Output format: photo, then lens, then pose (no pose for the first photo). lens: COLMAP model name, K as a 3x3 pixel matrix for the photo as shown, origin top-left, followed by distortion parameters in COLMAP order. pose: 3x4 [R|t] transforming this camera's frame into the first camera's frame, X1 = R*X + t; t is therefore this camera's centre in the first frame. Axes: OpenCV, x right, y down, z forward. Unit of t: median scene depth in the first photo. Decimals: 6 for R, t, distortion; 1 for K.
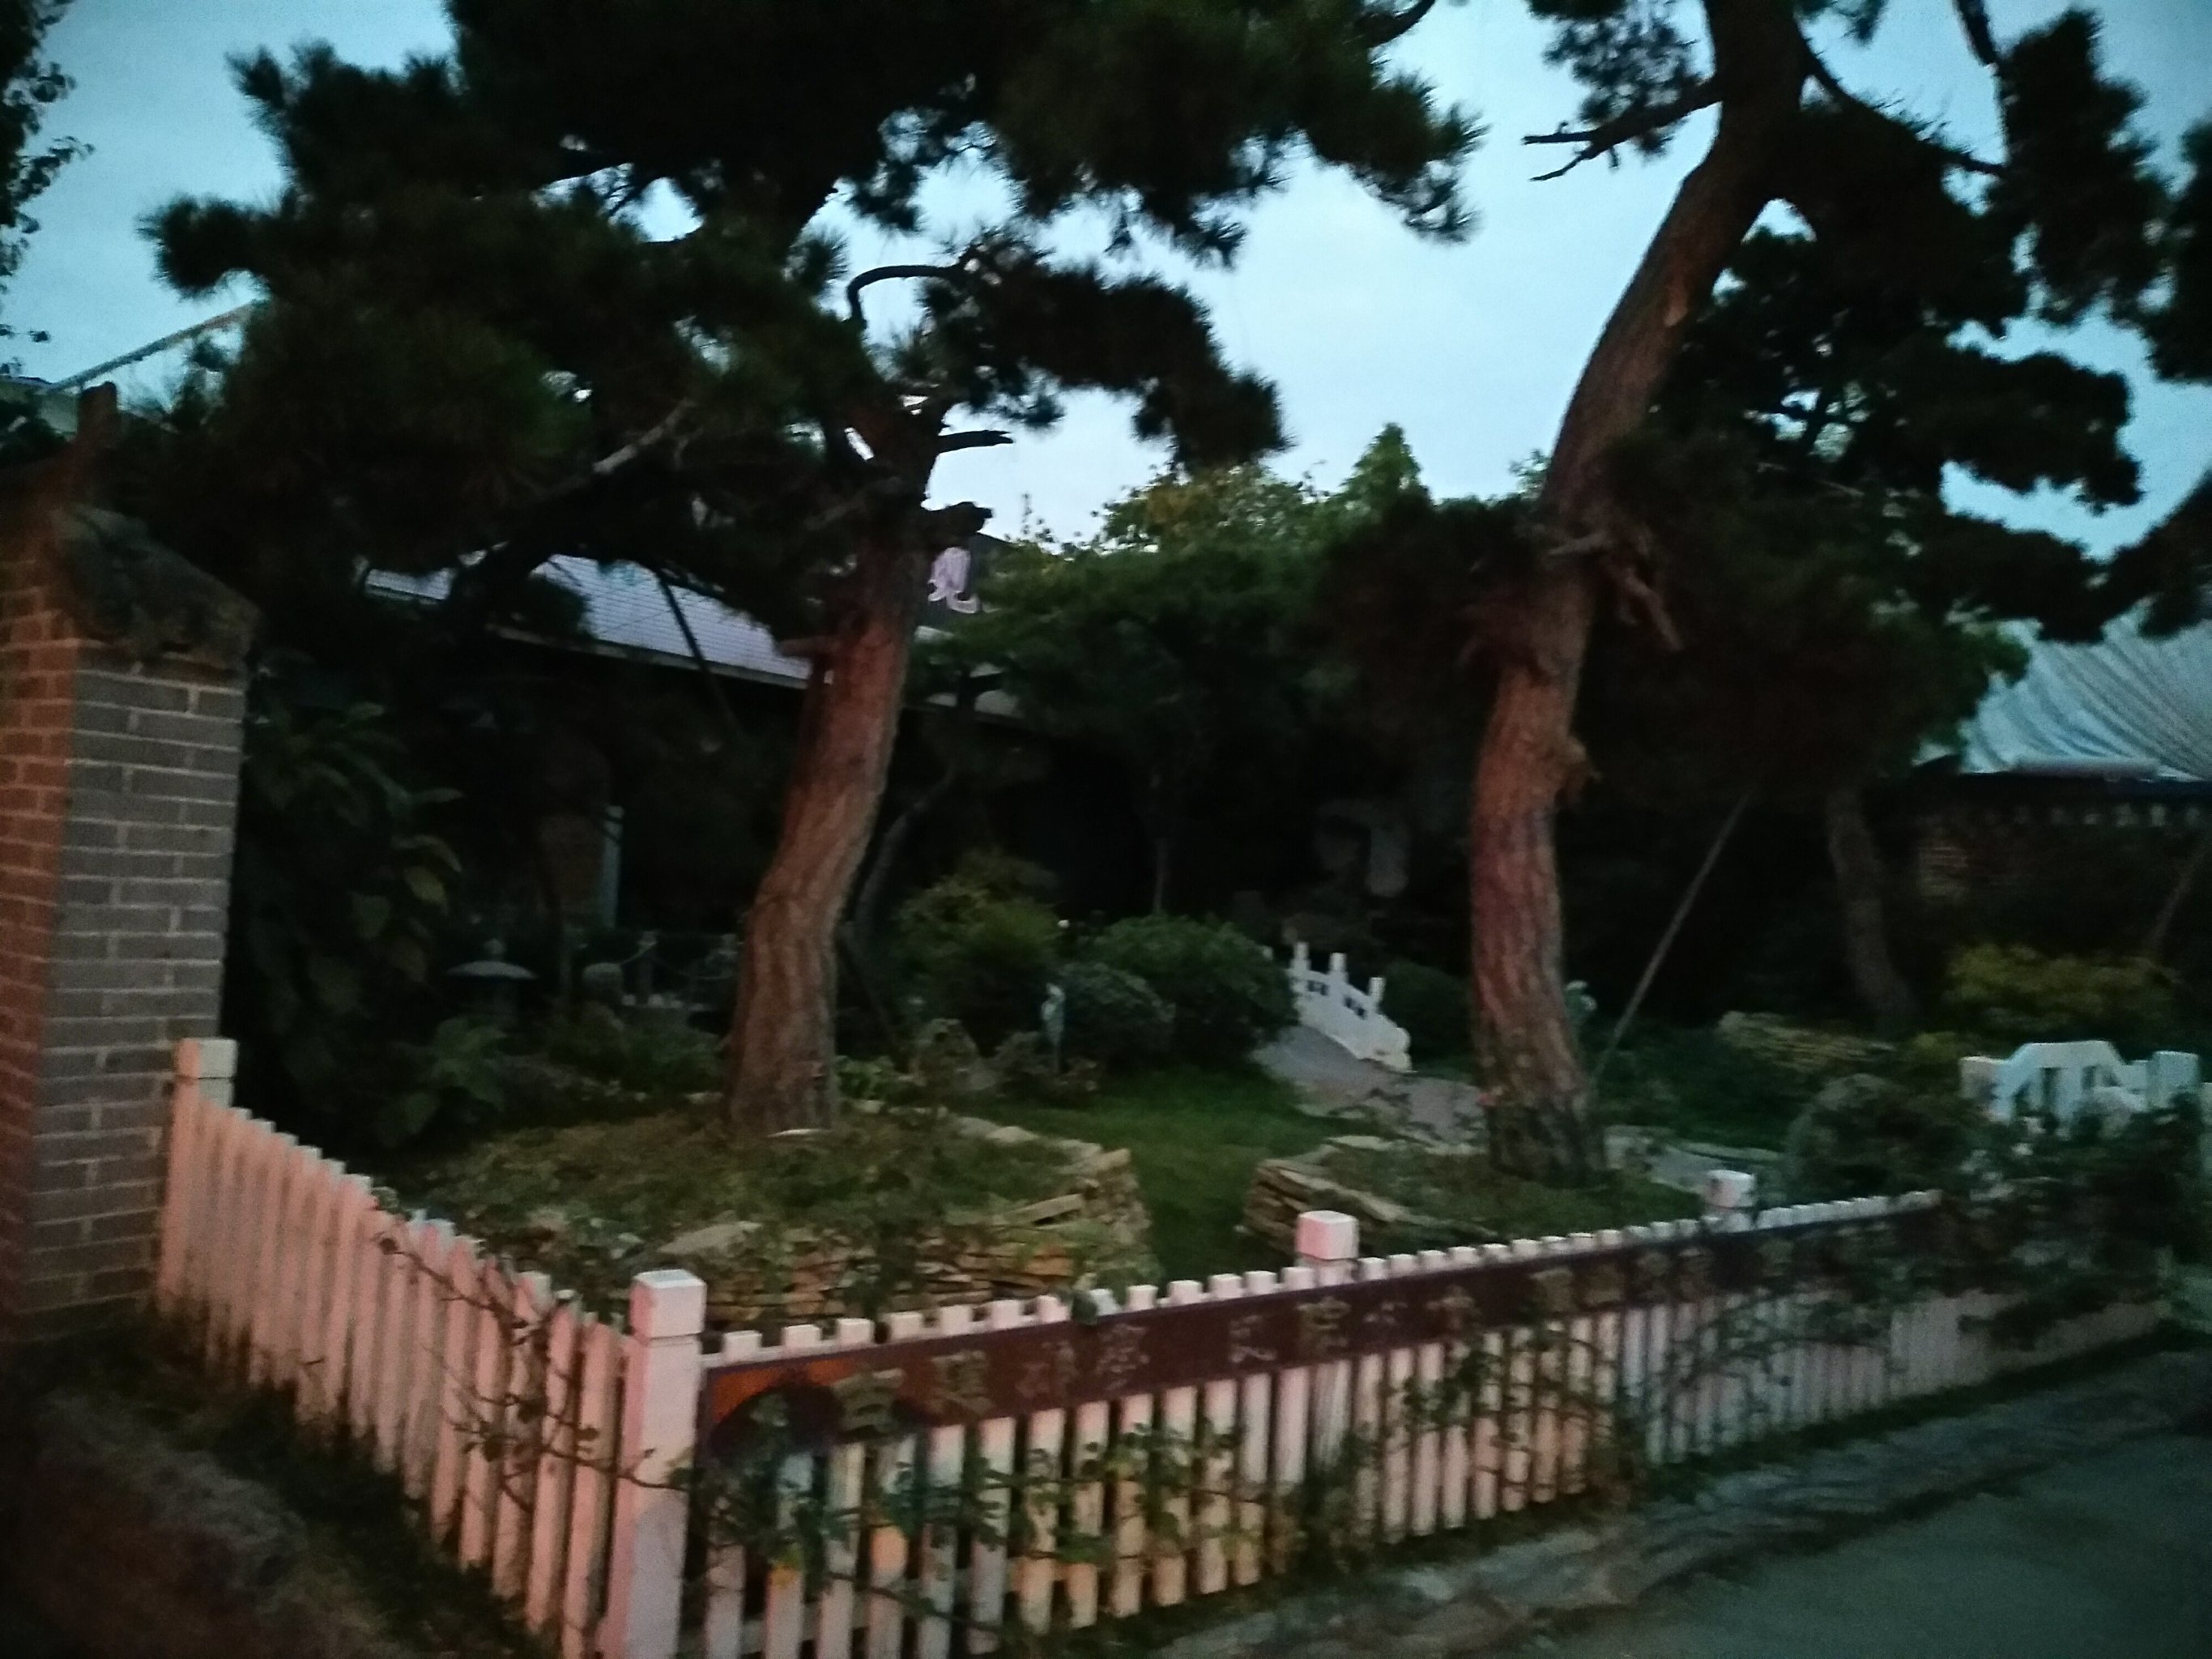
lens RADIAL K [[1579.4, 0, 1106.0], [0, 1579.4, 829.5], [0, 0, 1]] dist [0.050717, 0.000006]
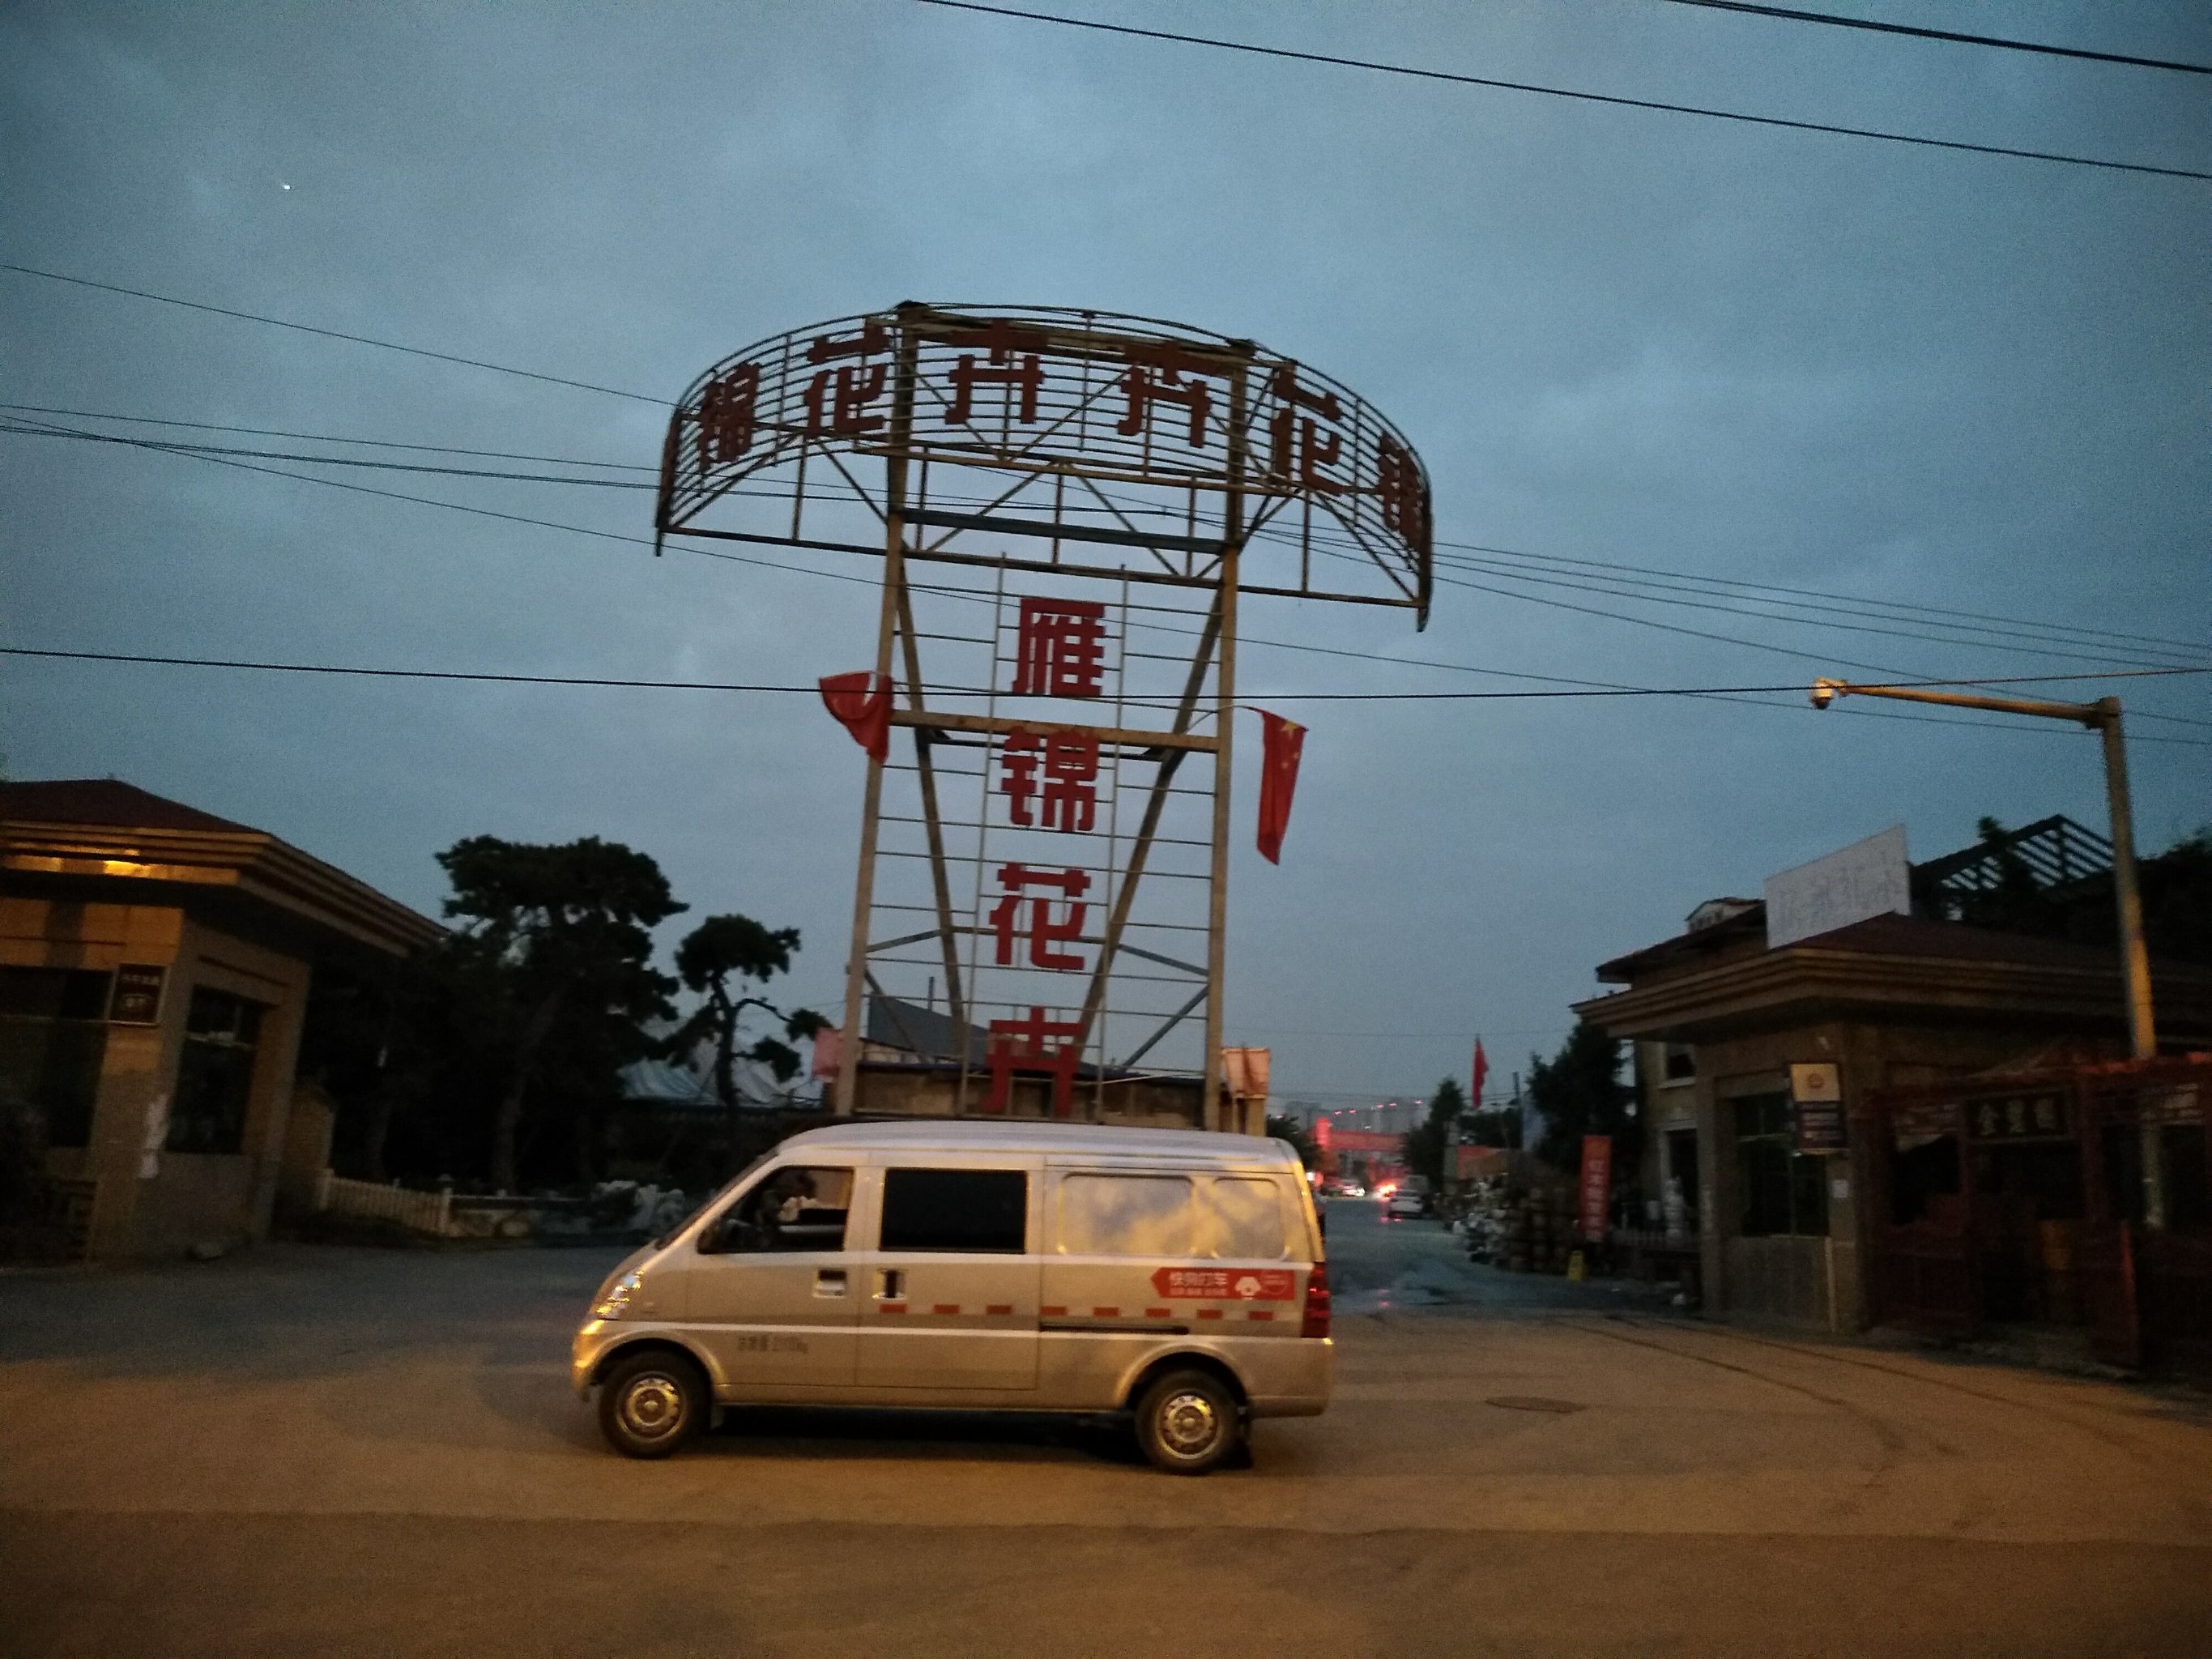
lens RADIAL K [[1579.4, 0, 1106.0], [0, 1579.4, 829.5], [0, 0, 1]] dist [0.050717, 0.000006]
pose [[0.745225, 0.129322, 0.654152, -1.502310], [-0.032067, 0.986829, -0.158559, -0.176803], [-0.666041, 0.097185, 0.739557, -3.467382]]
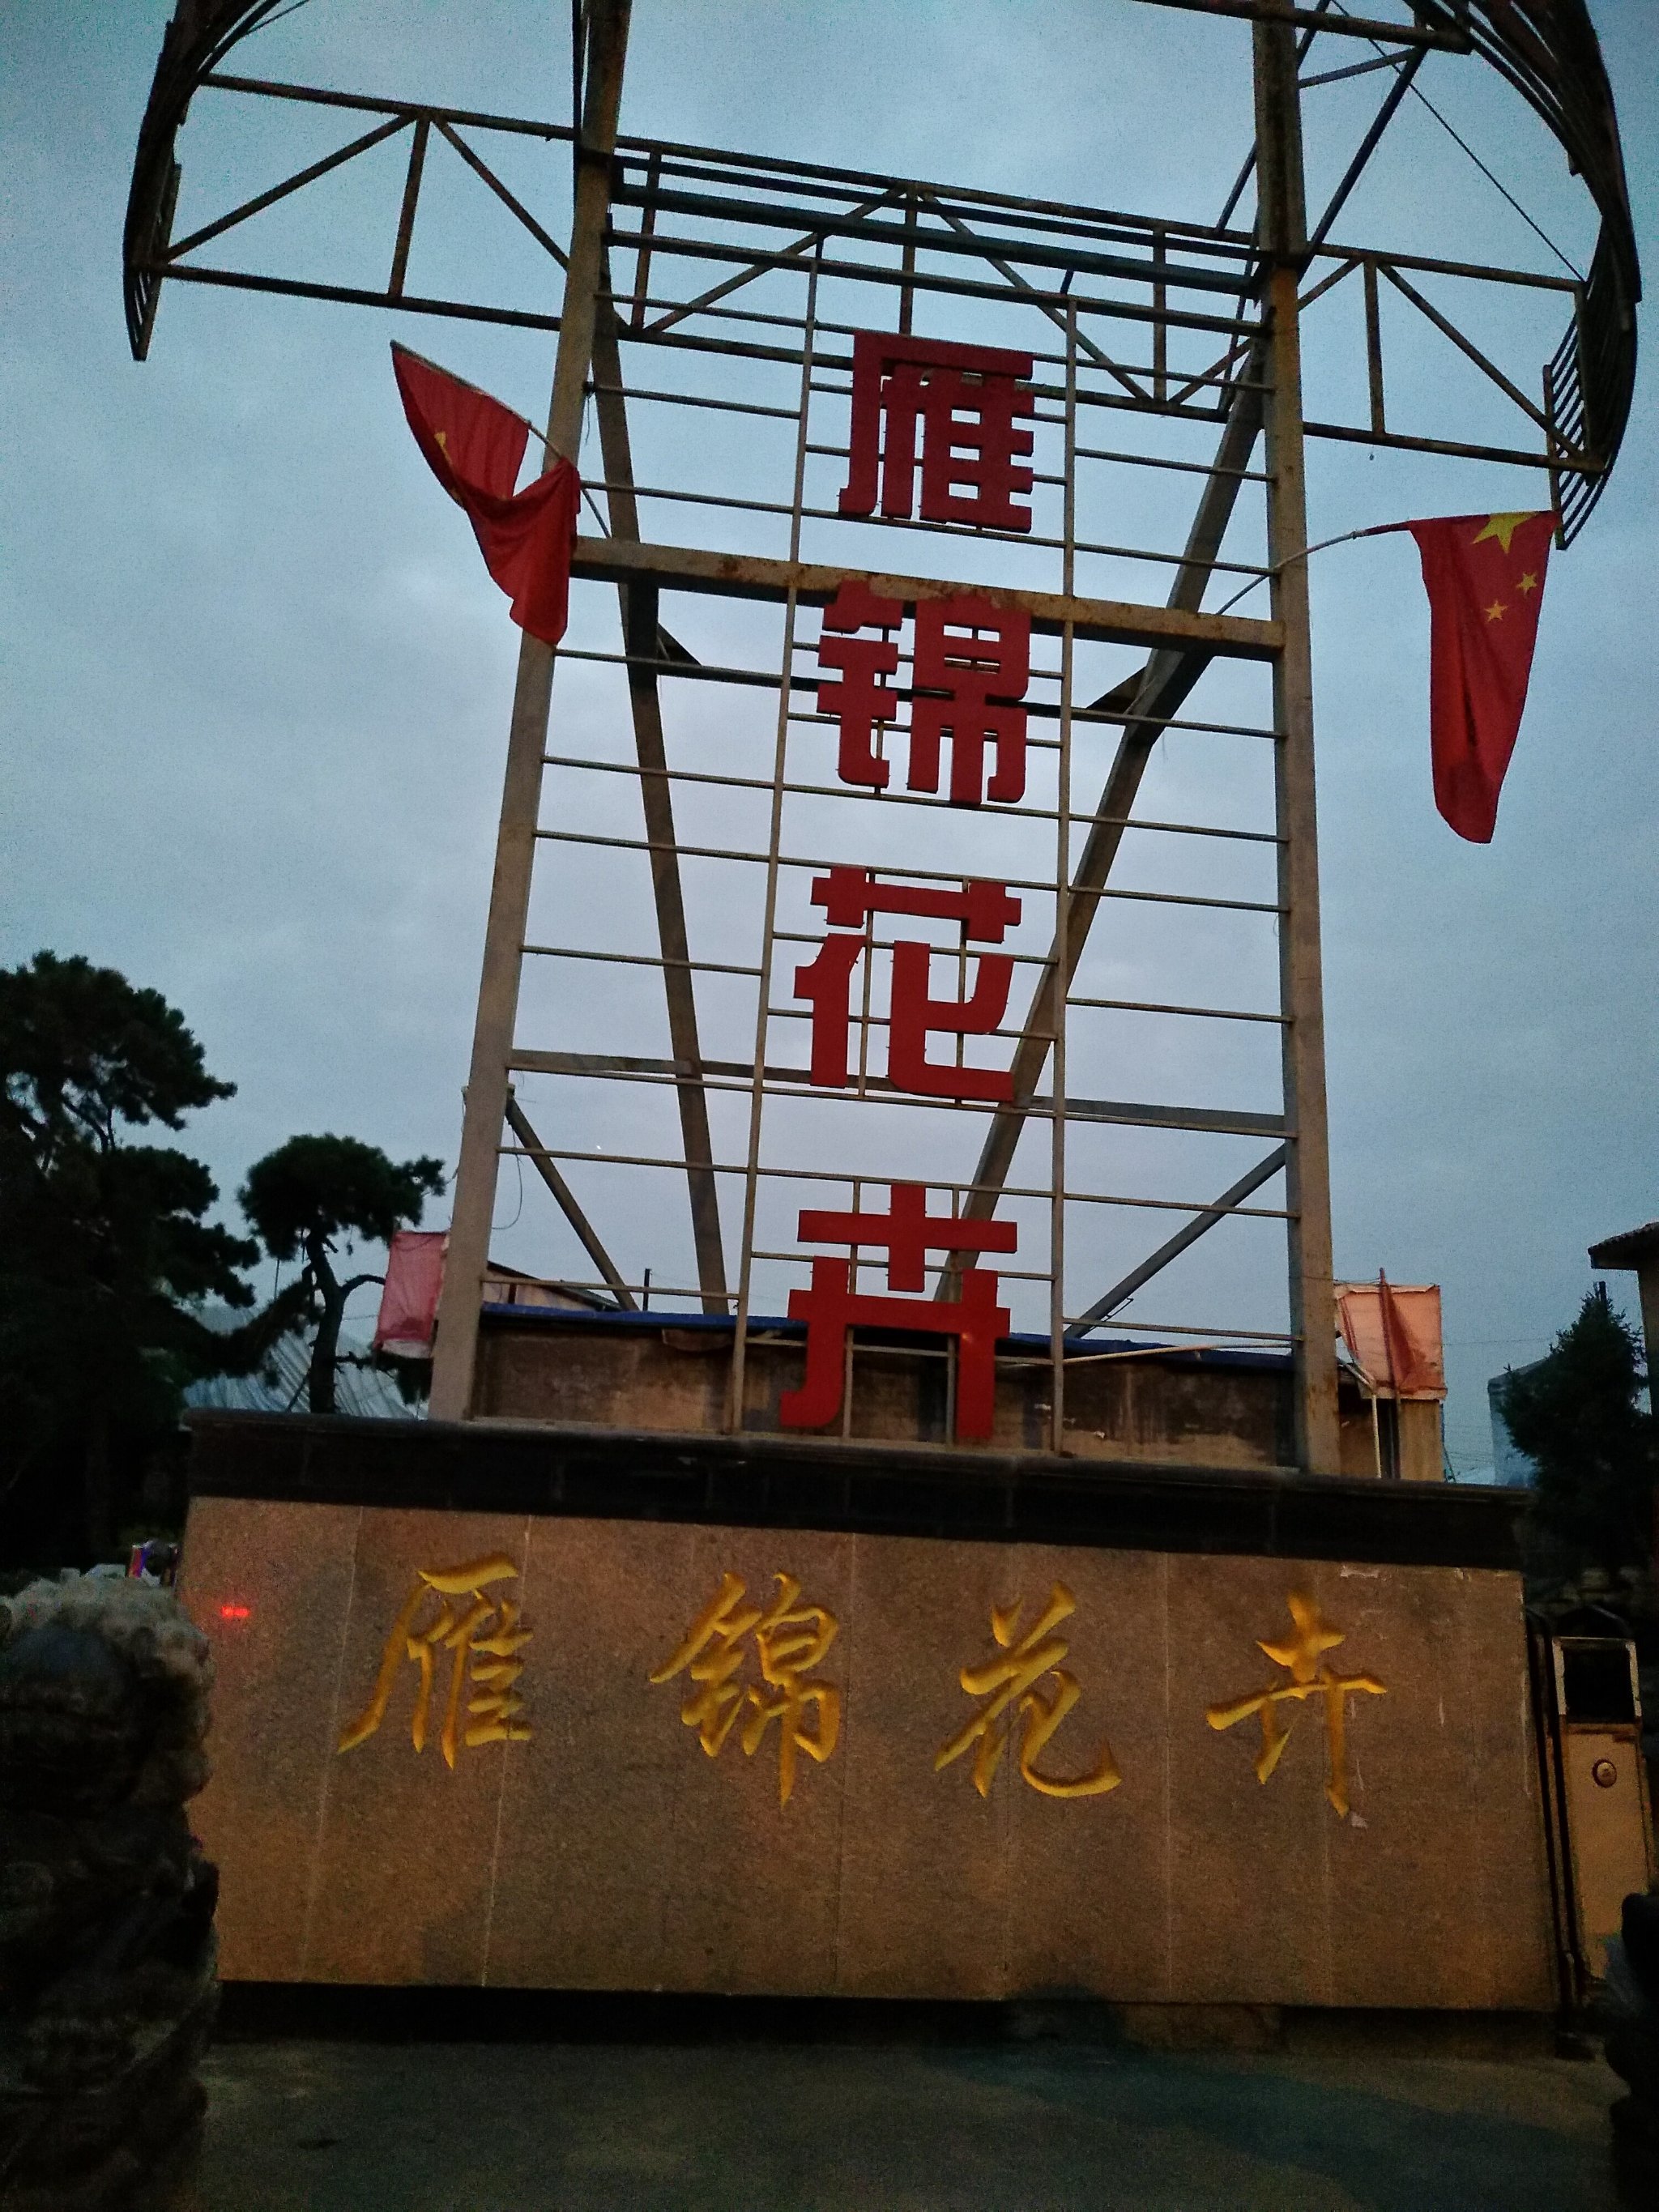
lens RADIAL K [[1579.4, 0, 829.5], [0, 1579.4, 1106.0], [0, 0, 1]] dist [0.050717, 0.000006]
pose [[0.738946, 0.161849, 0.654036, -0.345000], [-0.034095, 0.978458, -0.203609, -0.104348], [-0.672901, 0.128157, 0.728547, -1.821529]]
